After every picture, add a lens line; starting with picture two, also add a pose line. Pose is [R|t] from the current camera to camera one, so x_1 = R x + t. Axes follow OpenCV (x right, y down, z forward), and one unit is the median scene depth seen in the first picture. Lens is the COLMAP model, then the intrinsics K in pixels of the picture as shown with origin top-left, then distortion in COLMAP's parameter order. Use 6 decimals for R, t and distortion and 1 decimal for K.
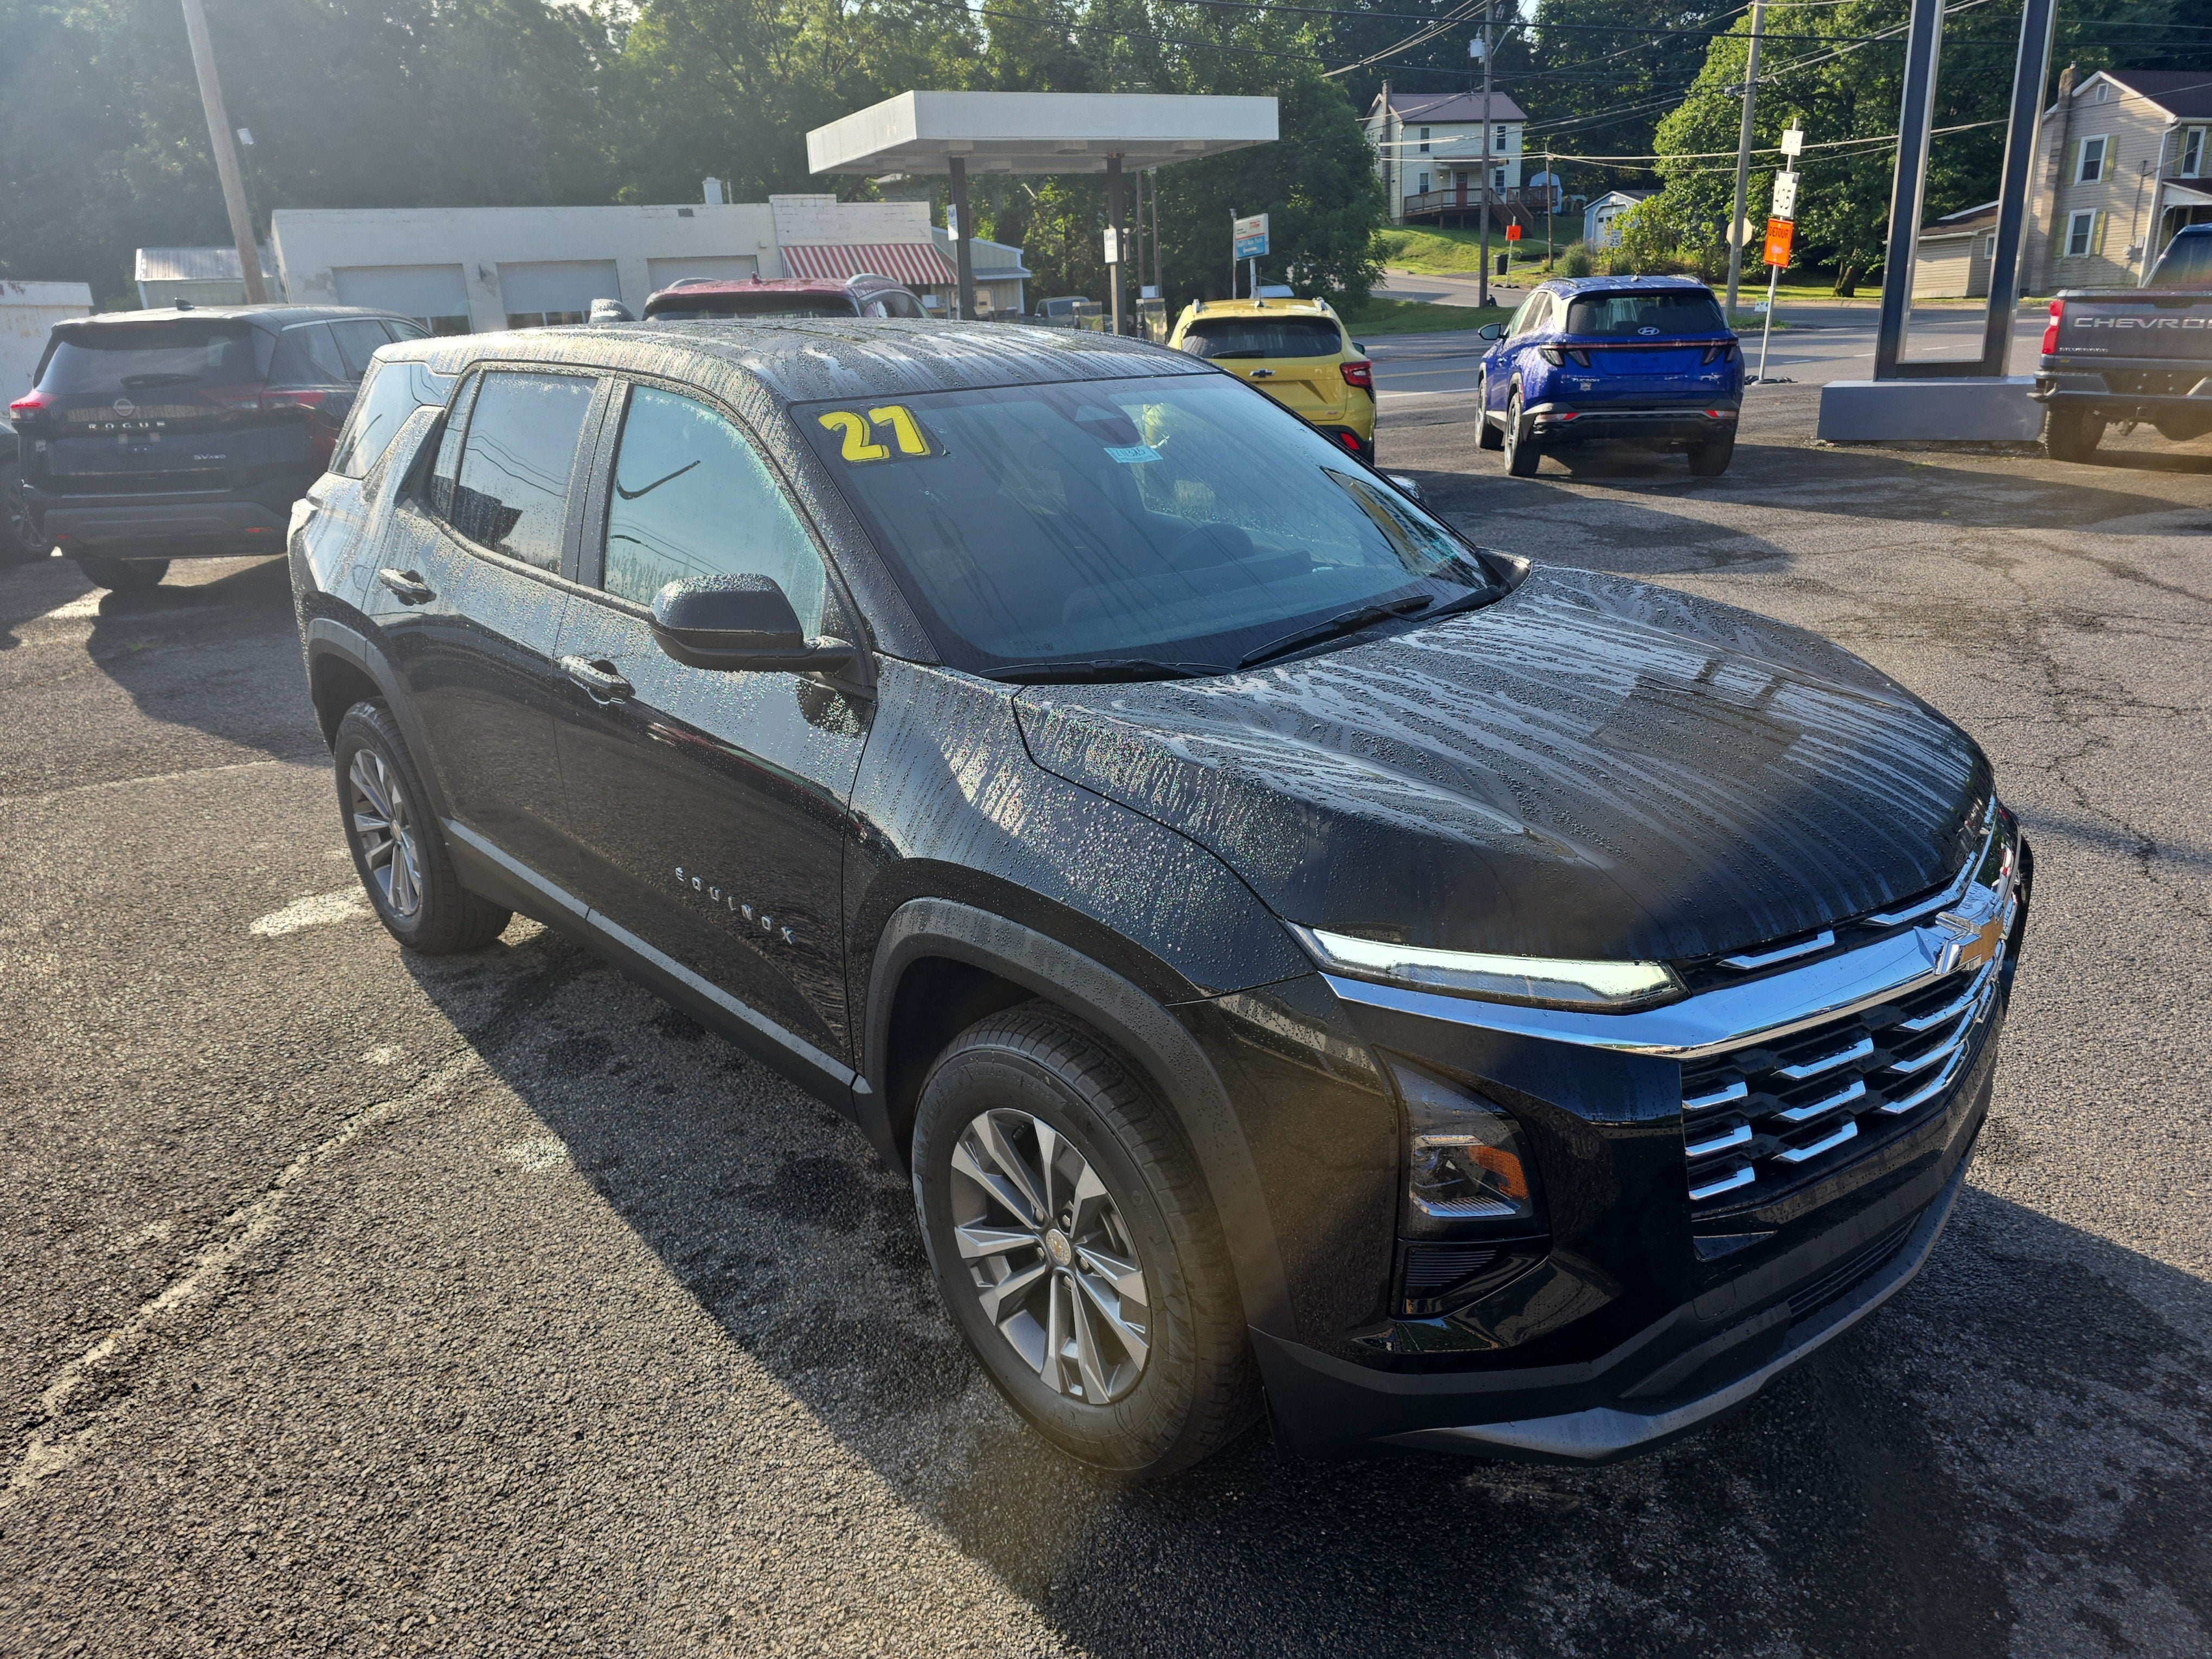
lens RADIAL K [[1526.9, 0, 1038.5], [0, 1526.9, 828.7], [0, 0, 1]] dist [0.028876, -0.017348]
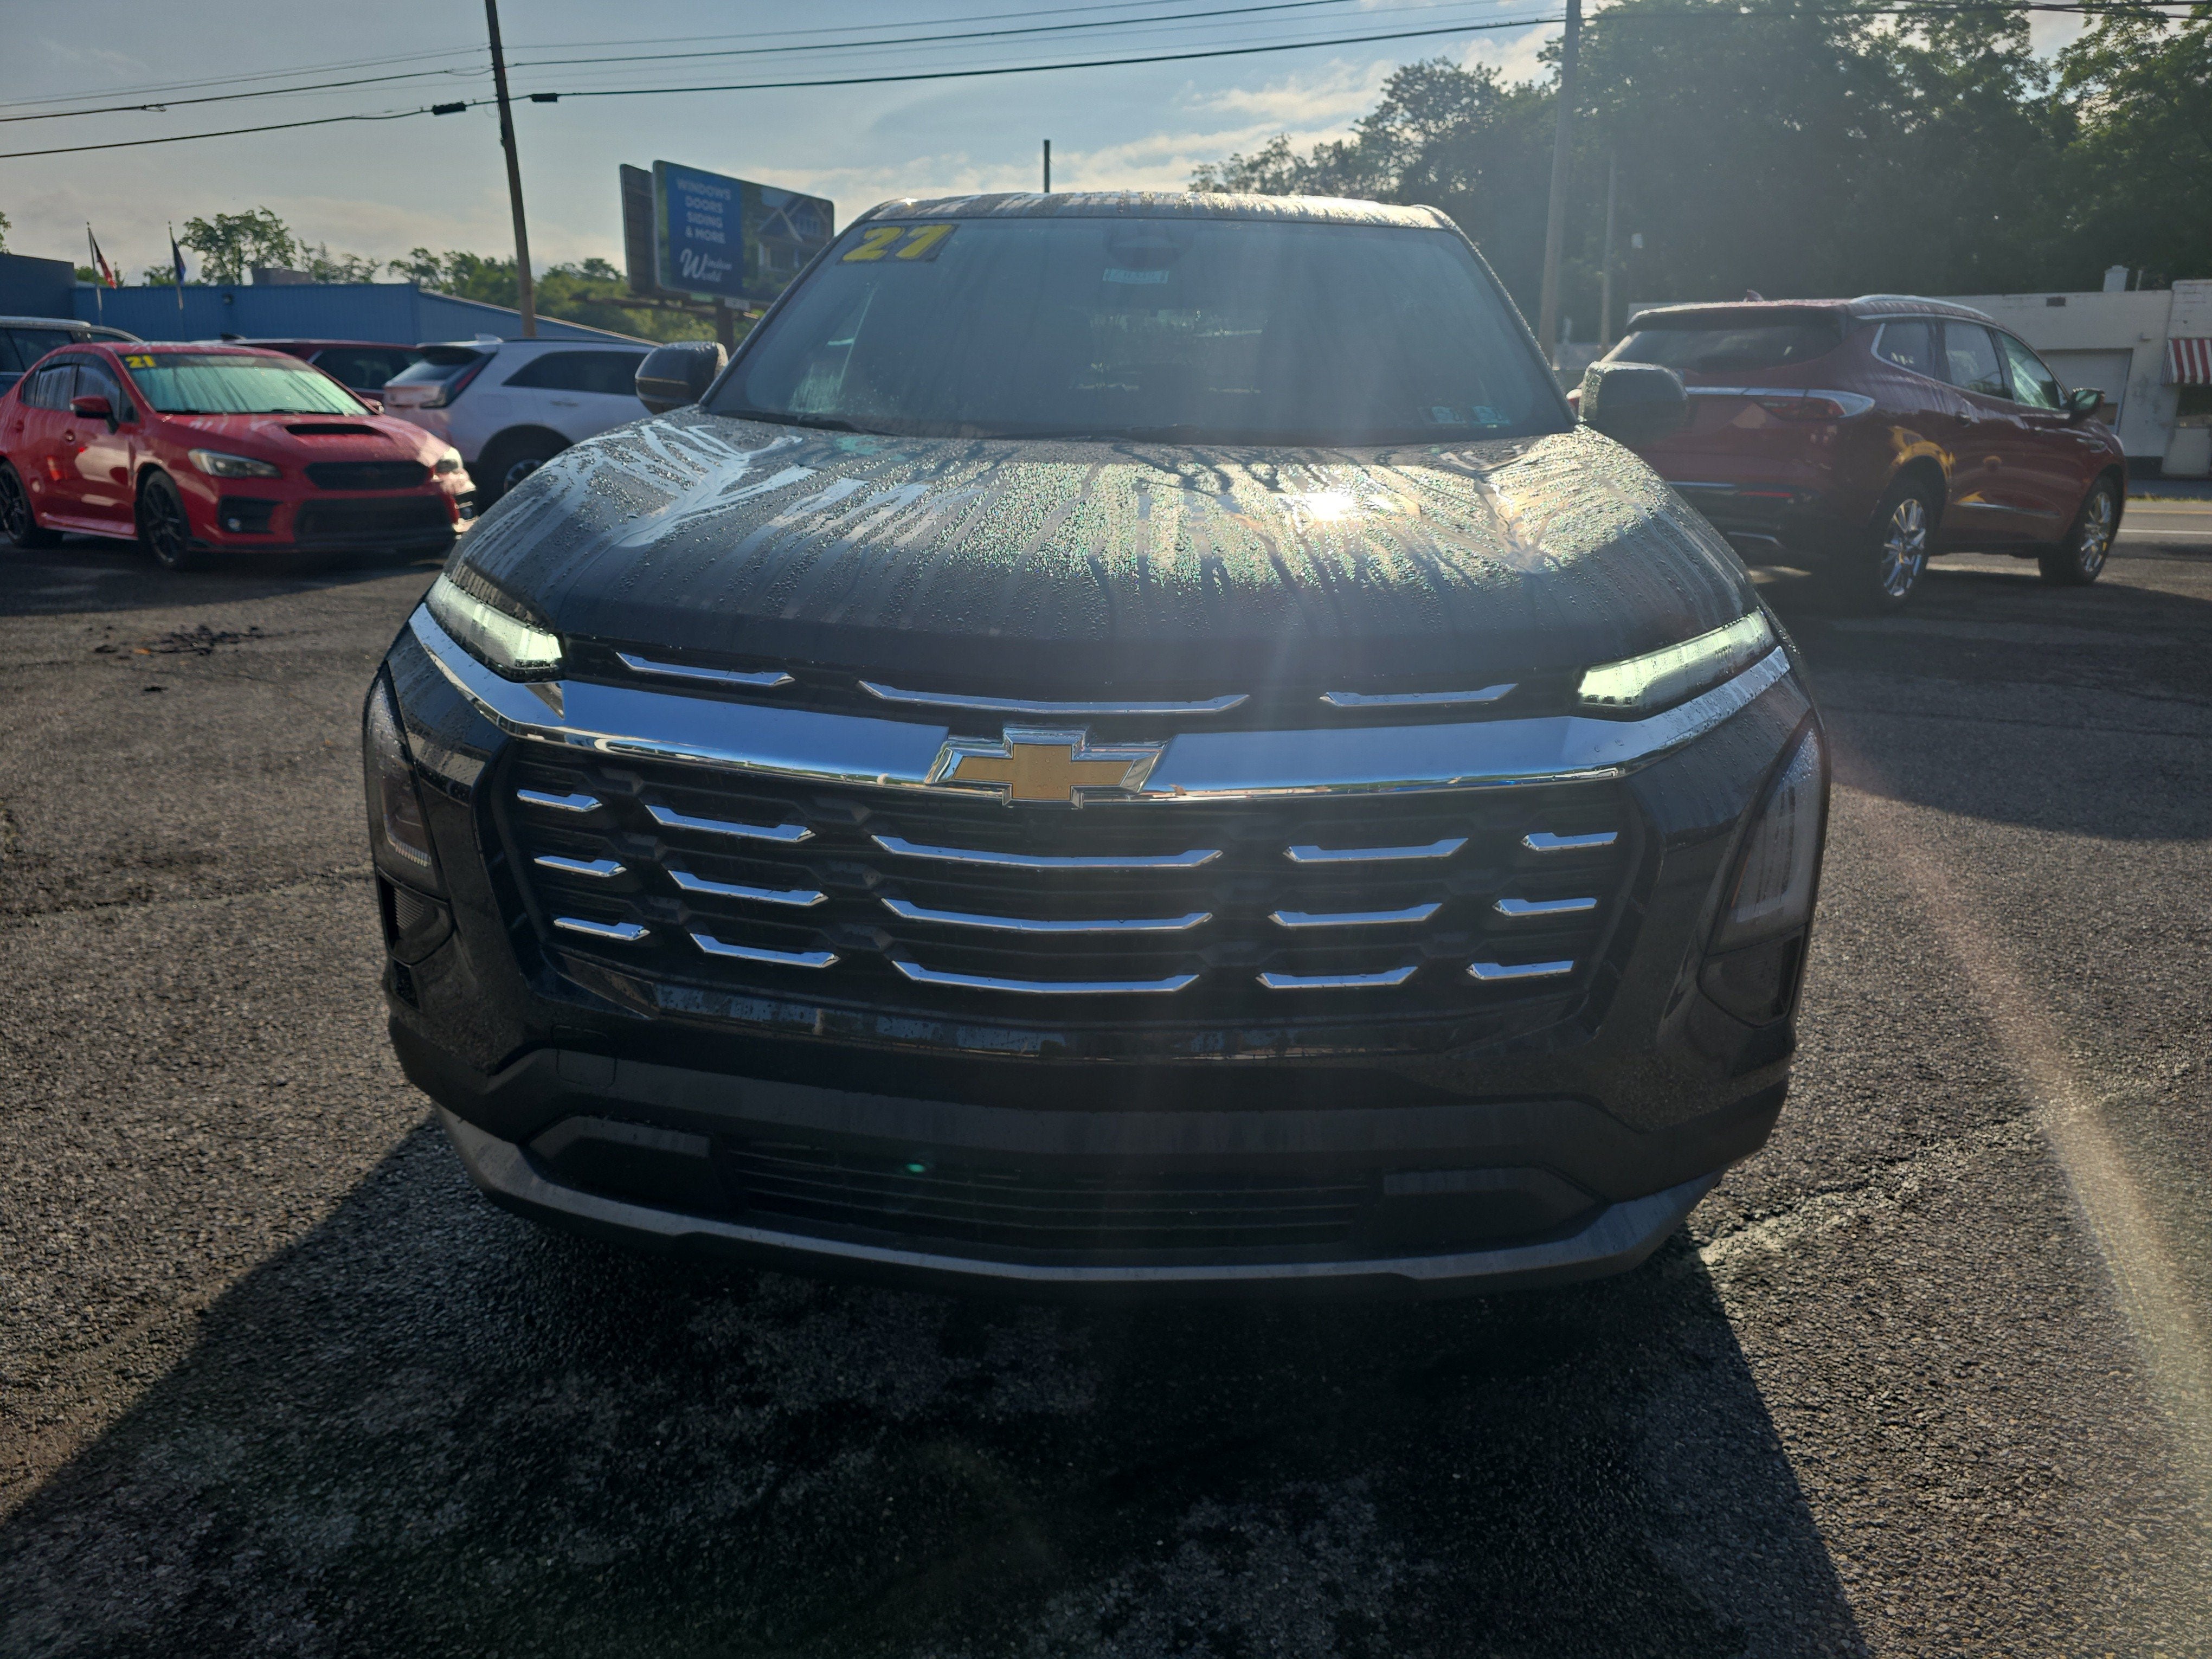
lens RADIAL K [[1526.9, 0, 1199.3], [0, 1526.9, 832.4], [0, 0, 1]] dist [0.028876, -0.017348]
pose [[0.671910, 0.219287, -0.707425, 0.907580], [-0.277456, 0.960133, 0.034095, 0.043138], [0.686699, 0.173370, 0.705966, 0.446356]]
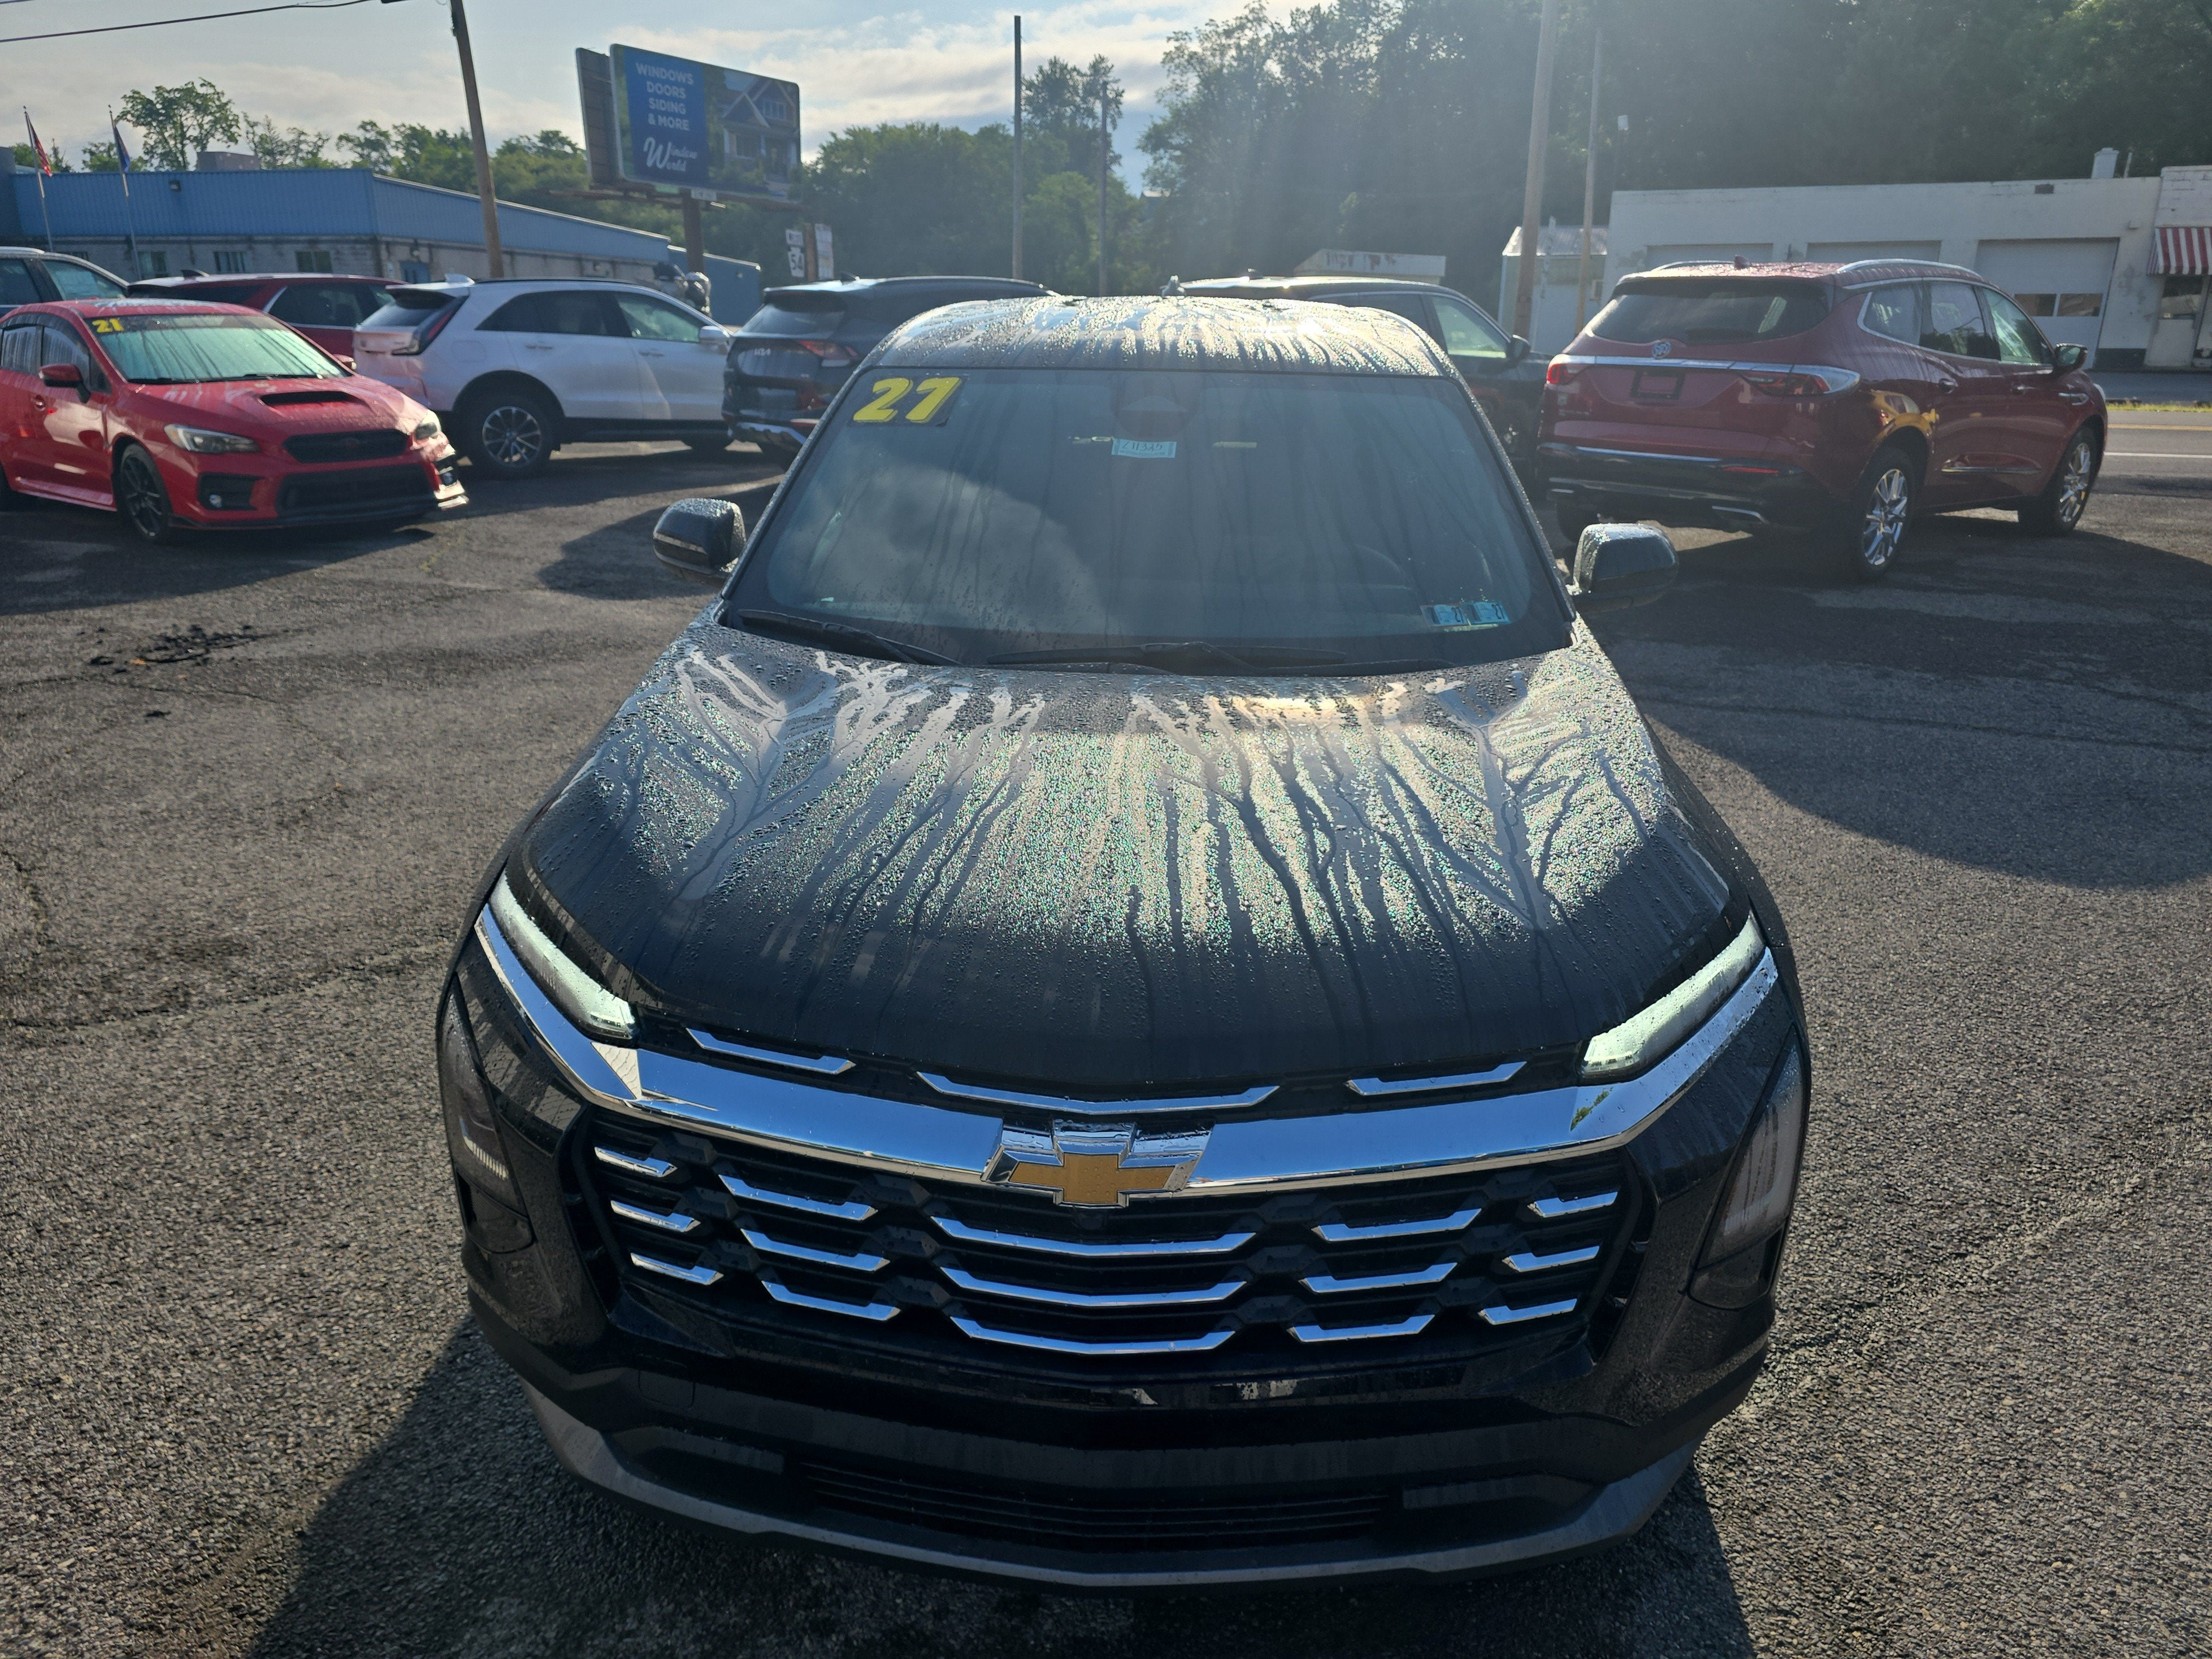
lens RADIAL K [[1526.9, 0, 1198.8], [0, 1526.9, 793.2], [0, 0, 1]] dist [0.028876, -0.017348]
pose [[0.684064, 0.264112, -0.679927, 0.872324], [-0.268873, 0.957808, 0.101544, -0.156432], [0.678059, 0.113351, 0.726215, 0.369440]]
